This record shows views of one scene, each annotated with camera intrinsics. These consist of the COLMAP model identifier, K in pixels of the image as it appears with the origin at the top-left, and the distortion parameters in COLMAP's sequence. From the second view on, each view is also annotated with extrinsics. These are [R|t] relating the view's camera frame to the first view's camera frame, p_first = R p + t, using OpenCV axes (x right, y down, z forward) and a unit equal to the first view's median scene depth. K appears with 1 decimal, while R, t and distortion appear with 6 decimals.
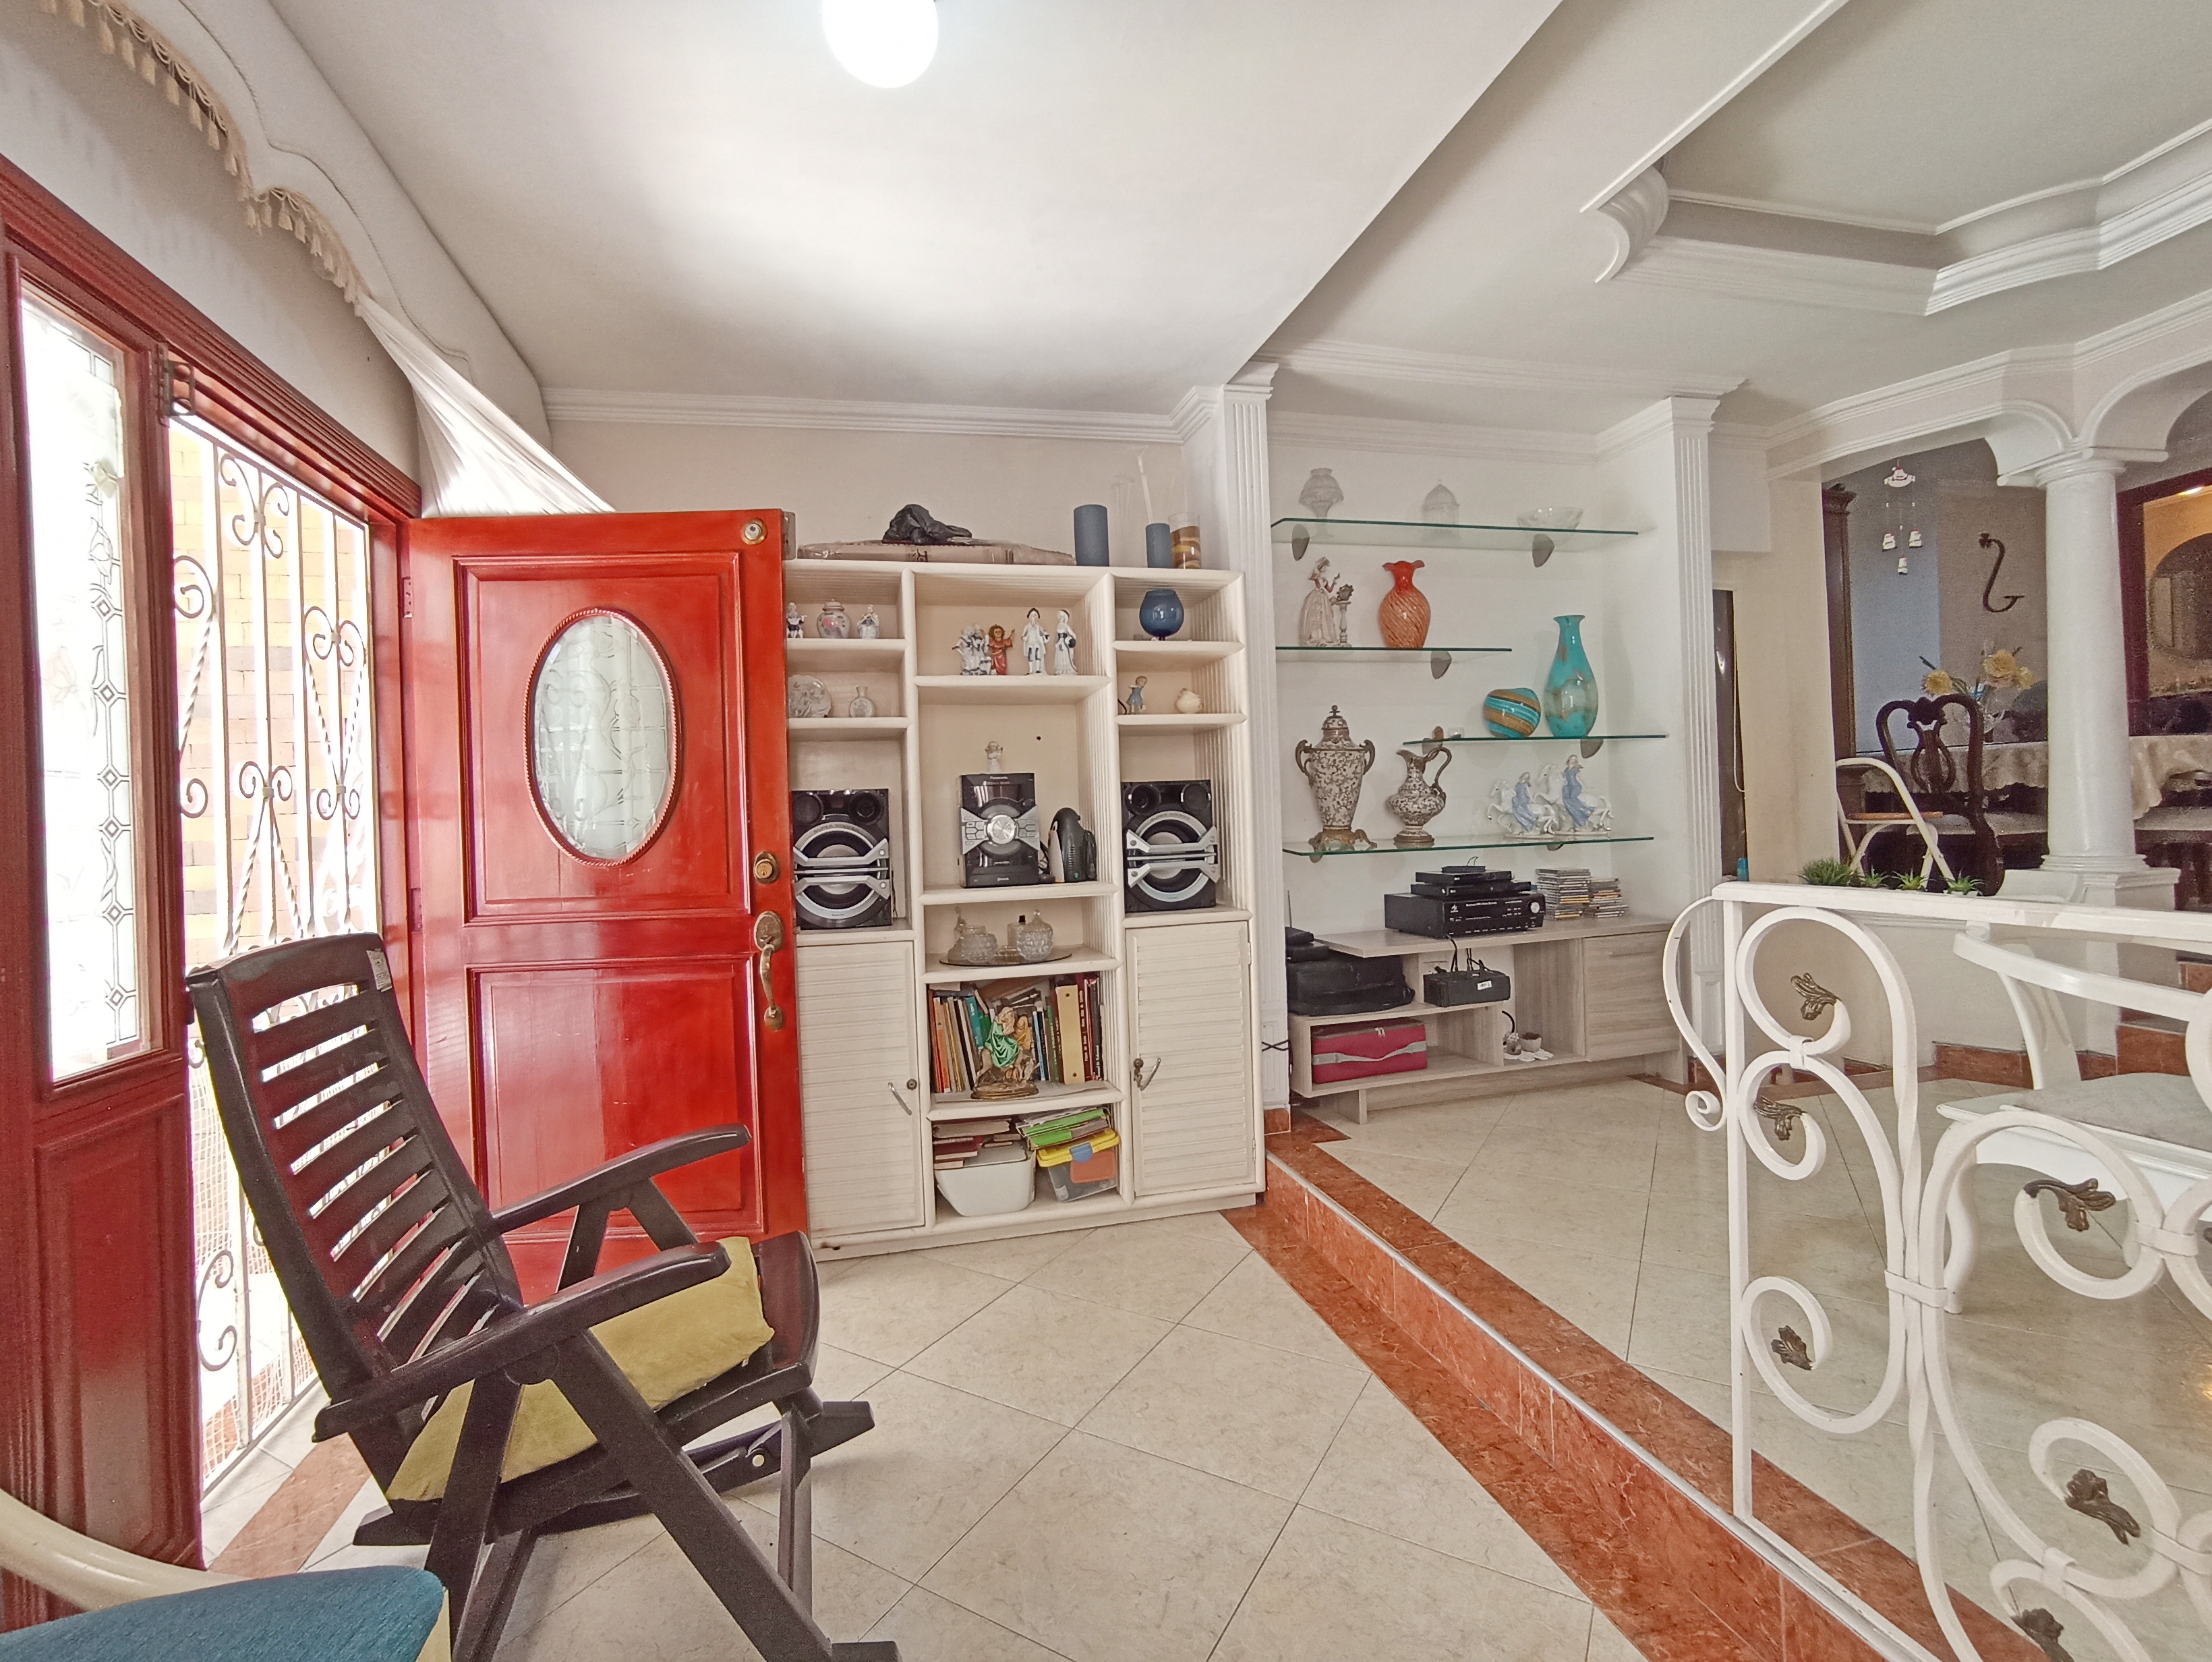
lens RADIAL K [[1005.0, 0, 1098.1], [0, 1005.0, 815.3], [0, 0, 1]] dist [-0.031620, 0.016610]
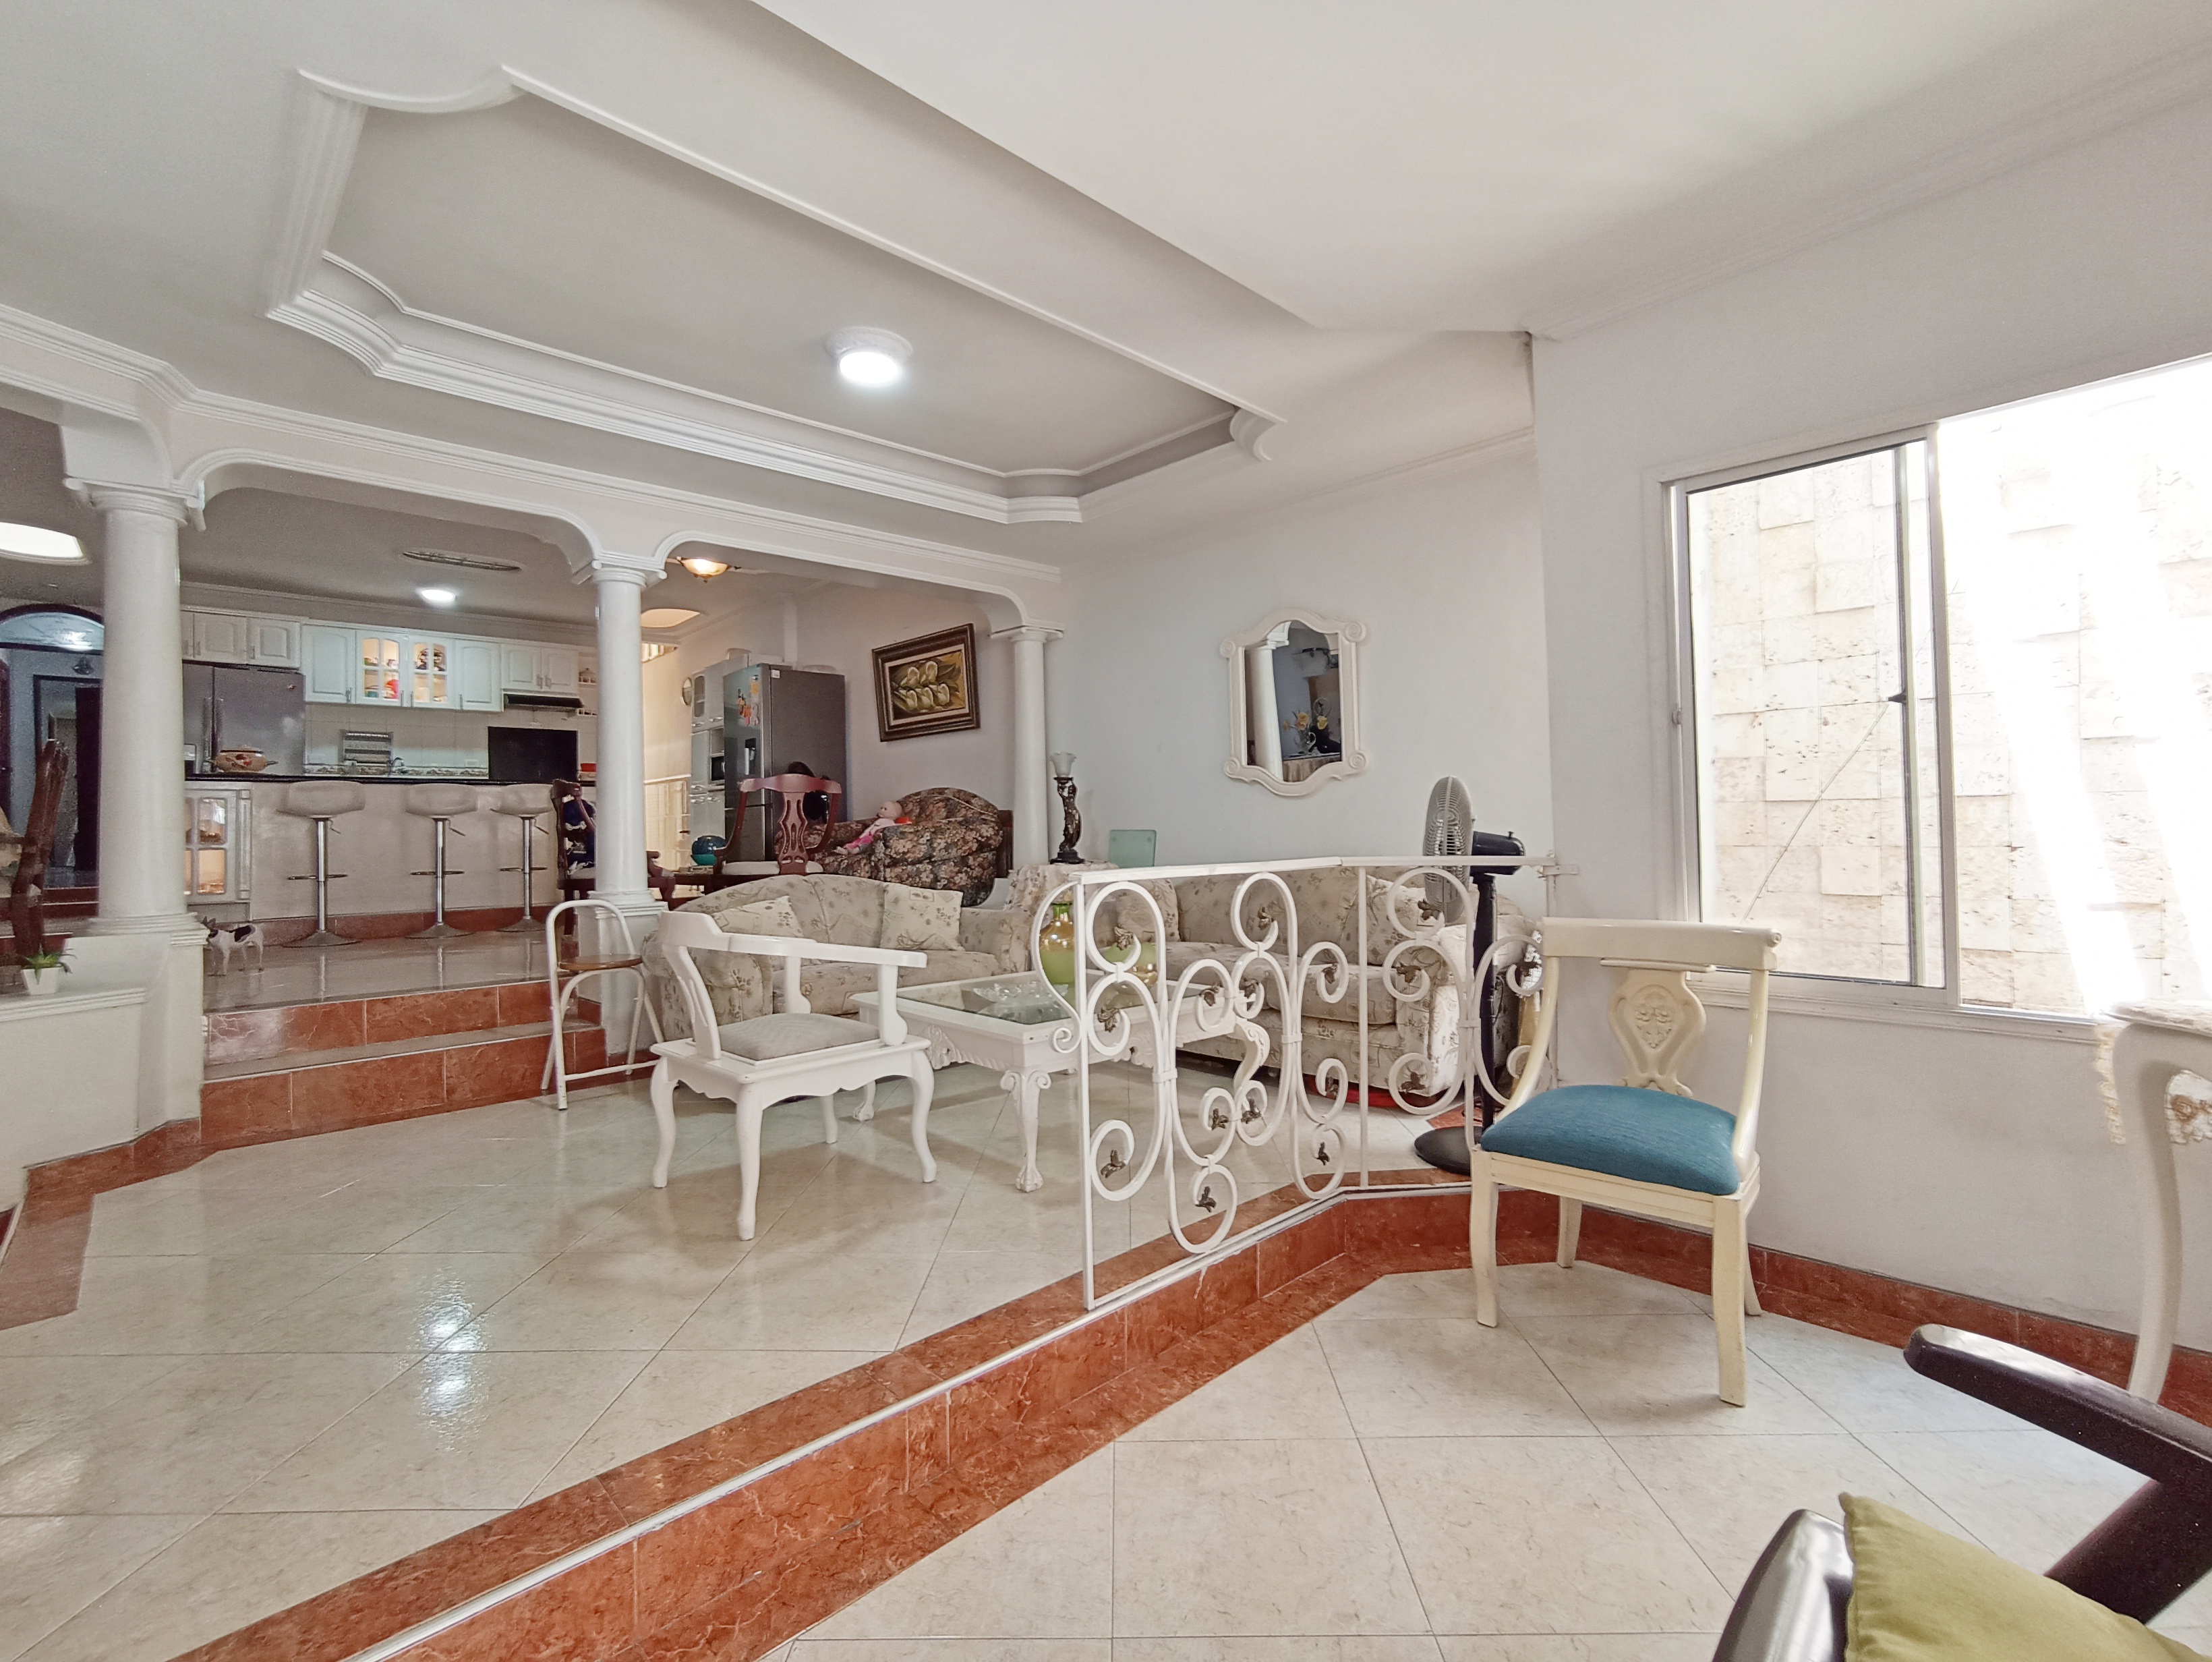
lens RADIAL K [[1005.0, 0, 1098.1], [0, 1005.0, 815.3], [0, 0, 1]] dist [-0.031620, 0.016610]
pose [[-0.504387, 0.058143, 0.861518, -0.549227], [0.035167, 0.998286, -0.046784, 0.042839], [-0.862761, 0.006700, -0.505567, 1.419017]]
